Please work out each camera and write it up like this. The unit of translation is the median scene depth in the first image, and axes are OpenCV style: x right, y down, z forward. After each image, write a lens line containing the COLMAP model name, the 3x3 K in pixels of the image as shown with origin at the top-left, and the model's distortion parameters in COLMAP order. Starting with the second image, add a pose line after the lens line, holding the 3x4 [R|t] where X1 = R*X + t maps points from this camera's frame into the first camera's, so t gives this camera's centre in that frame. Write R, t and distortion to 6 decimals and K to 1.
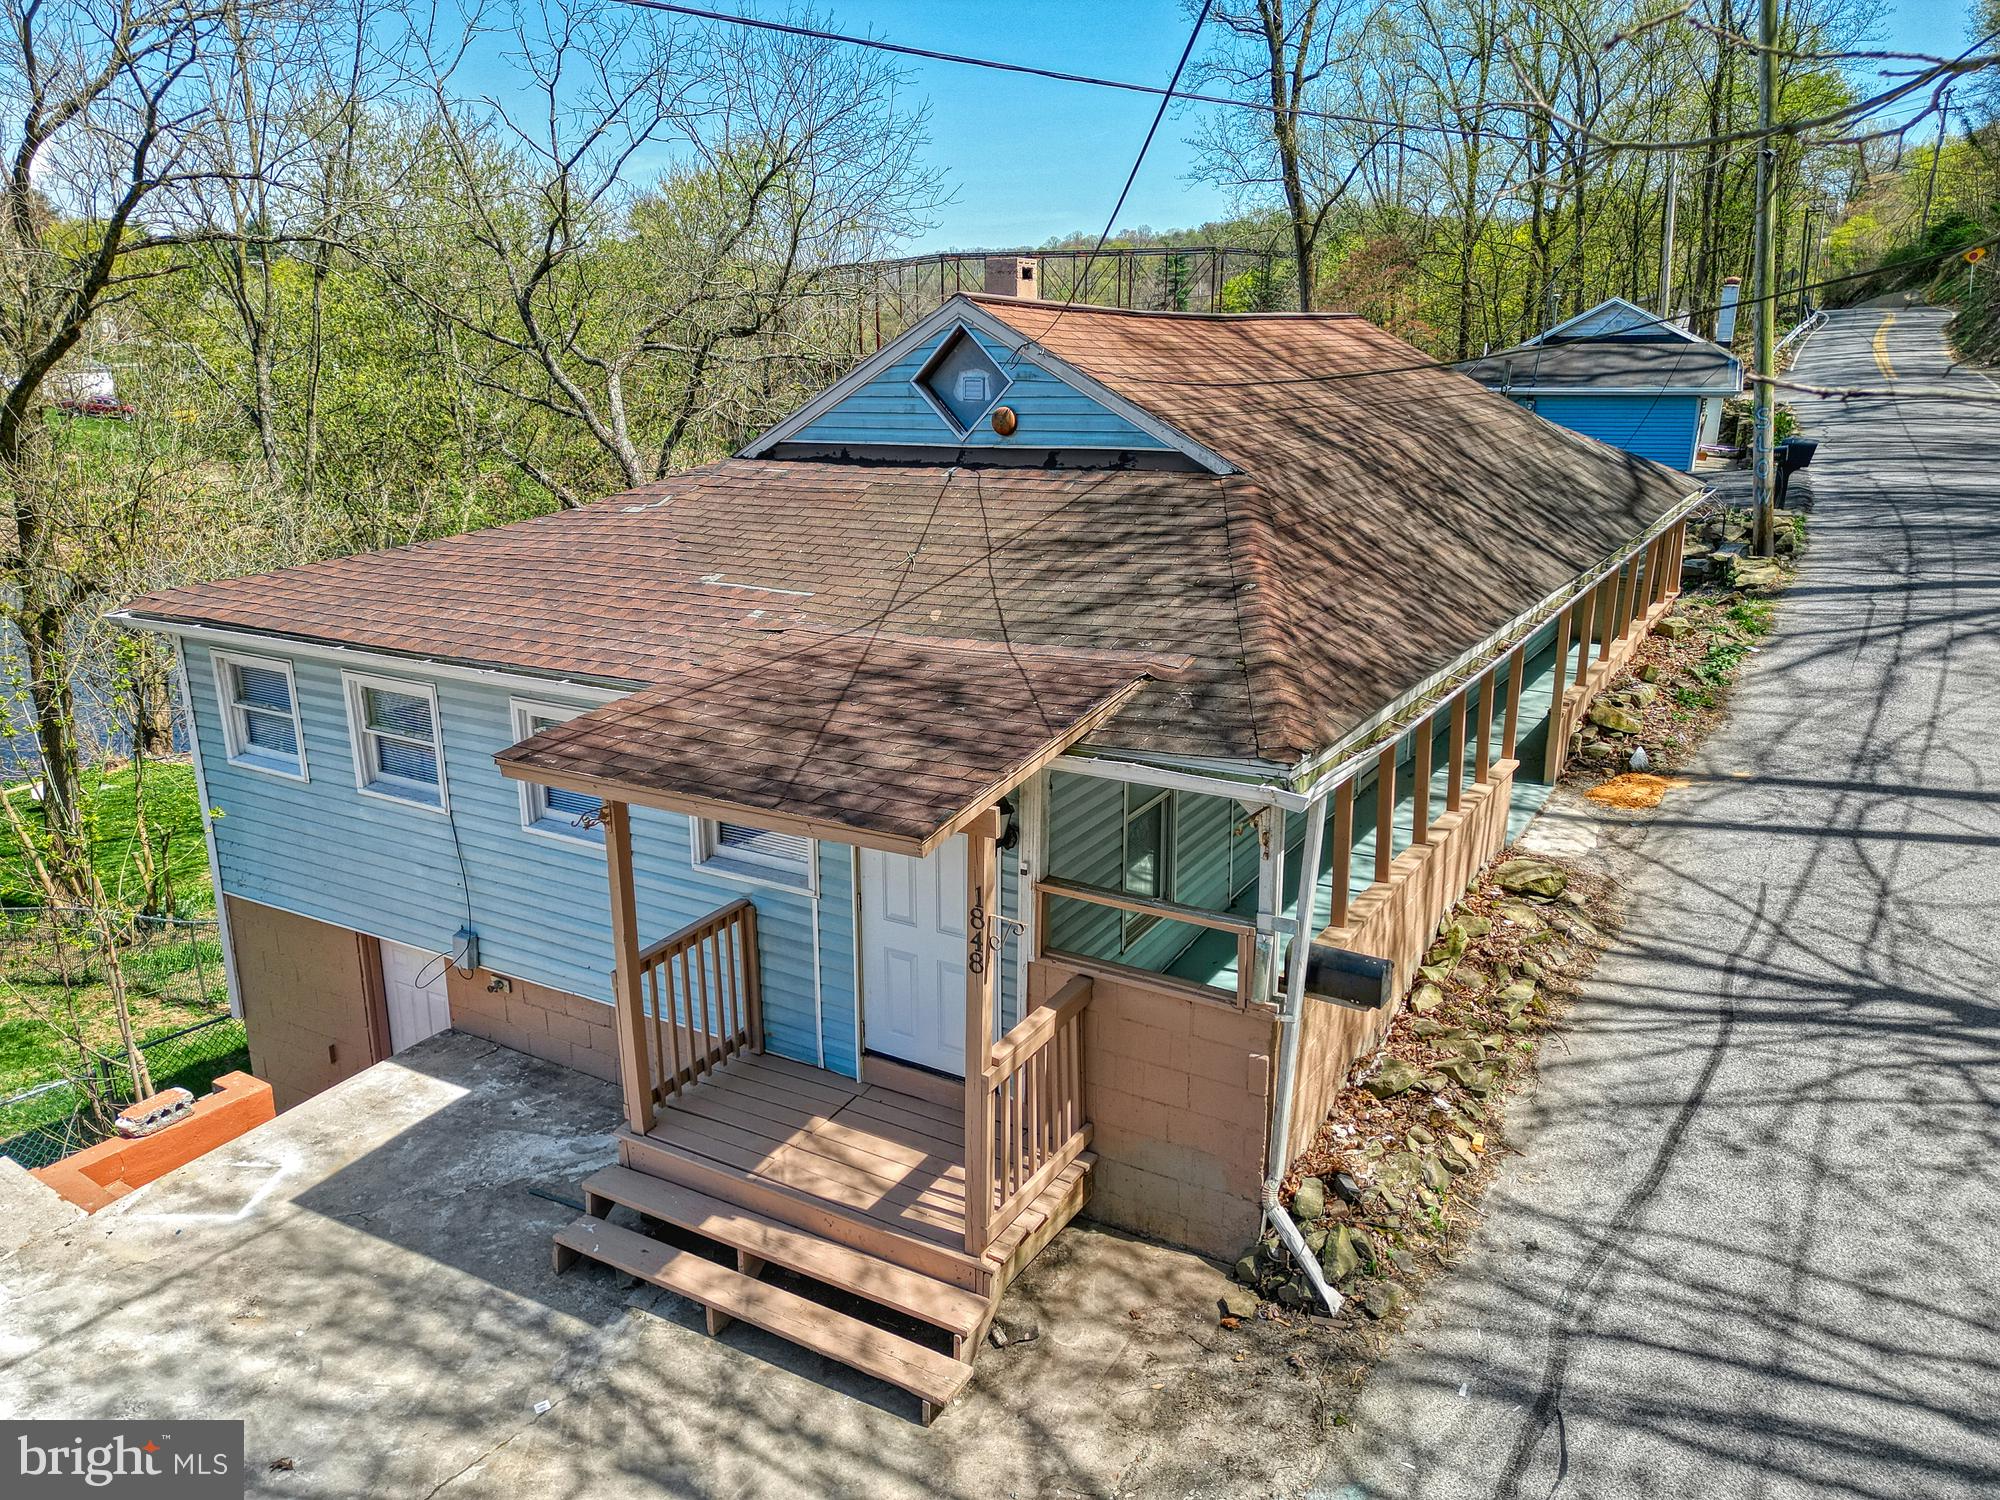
lens RADIAL K [[1383.5, 0, 1000.0], [0, 1383.5, 750.0], [0, 0, 1]] dist [0.076732, -0.066420]
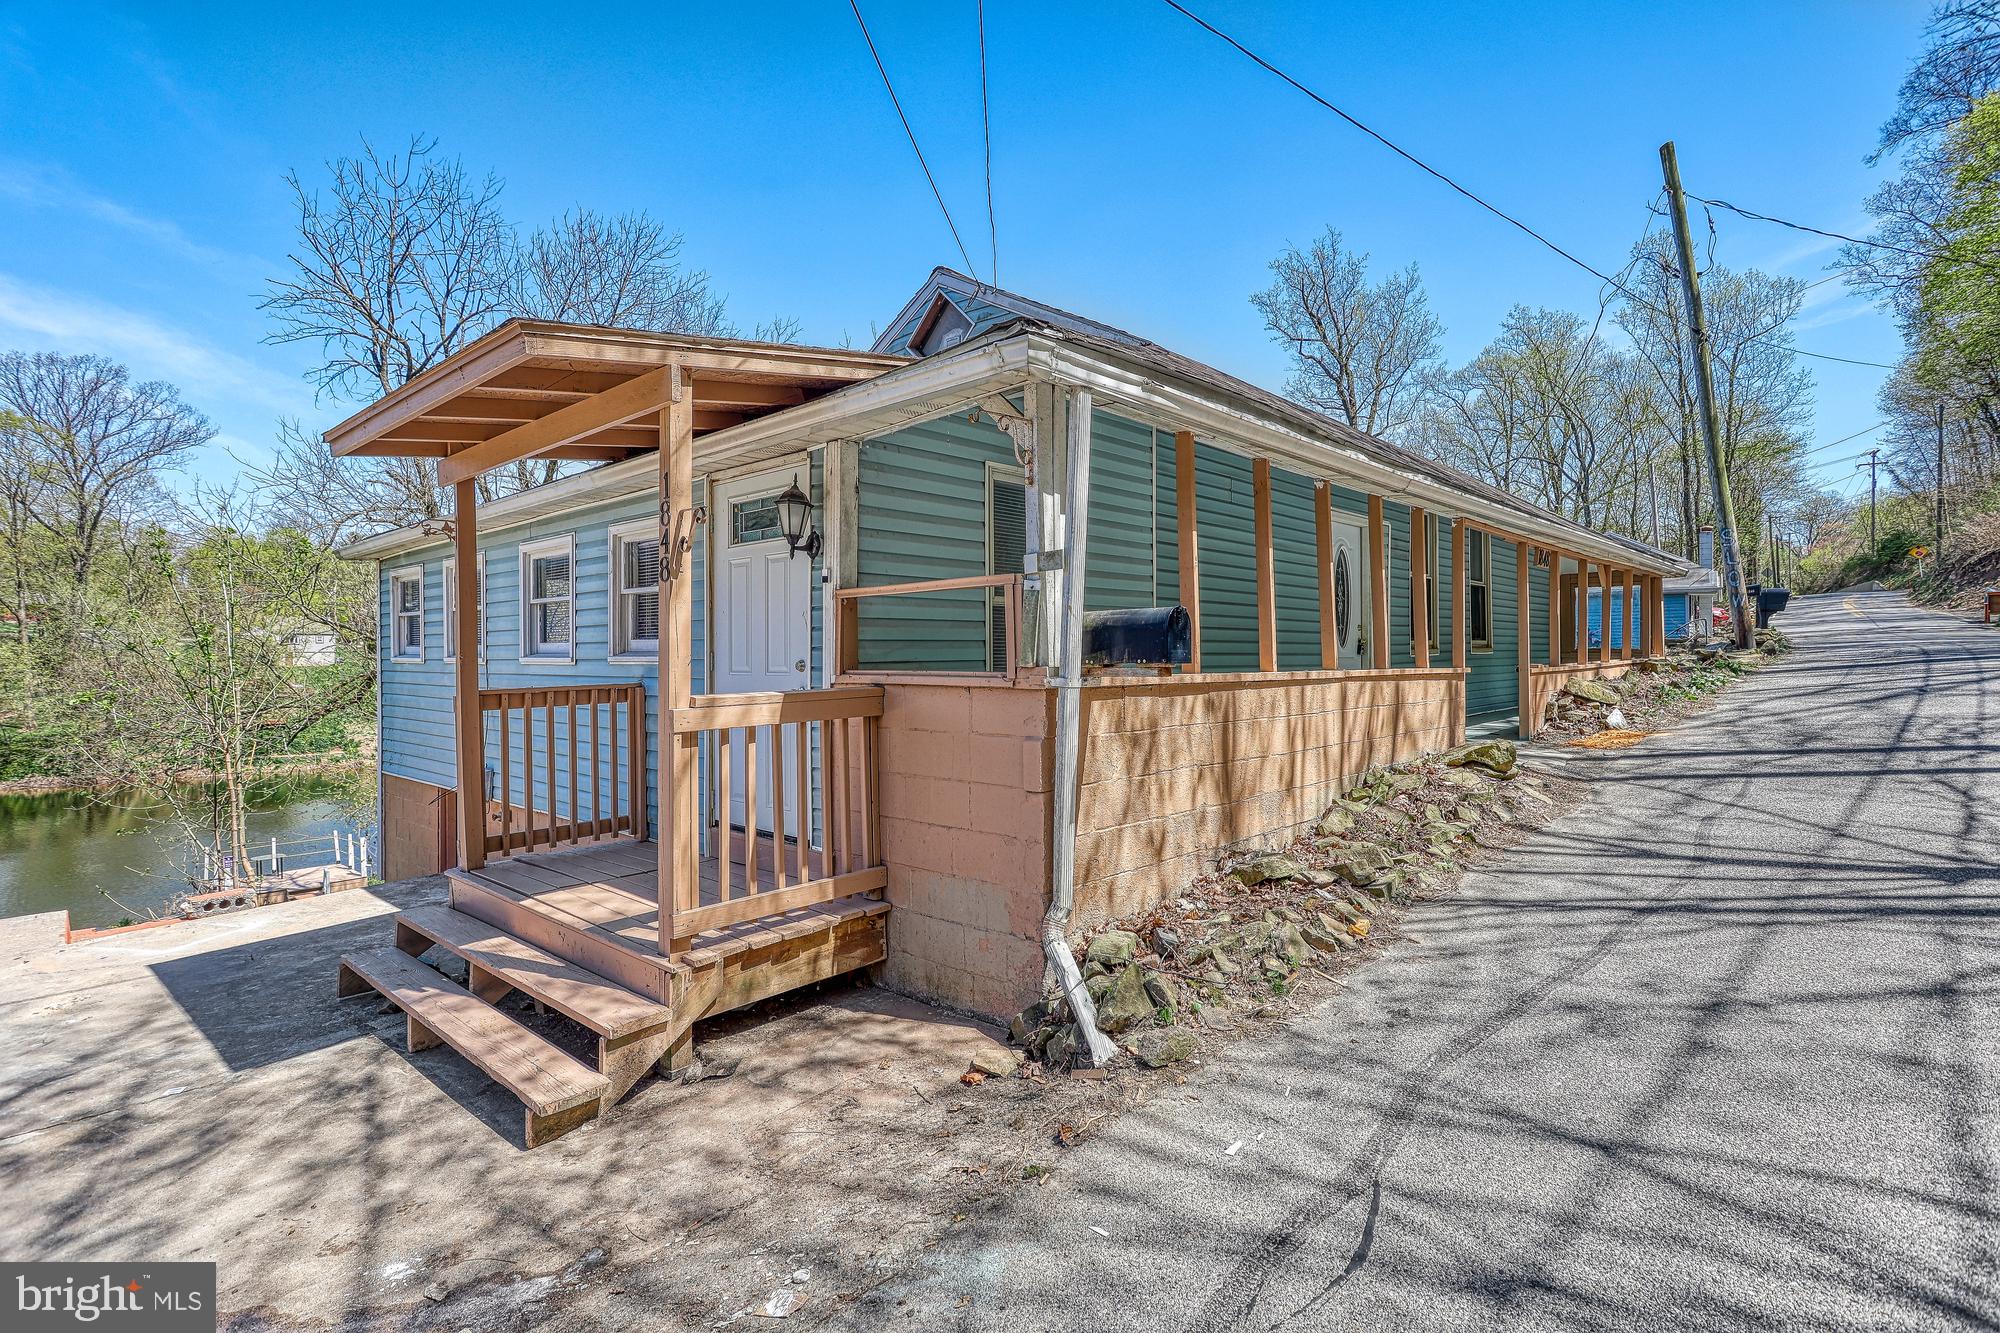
lens RADIAL K [[934.7, 0, 1000.0], [0, 934.7, 666.5], [0, 0, 1]] dist [-0.001164, 0.000633]
pose [[0.979965, 0.002448, -0.199153, 0.253476], [-0.053214, 0.966792, -0.249962, 0.290535], [0.191927, 0.255552, 0.947553, 0.427211]]
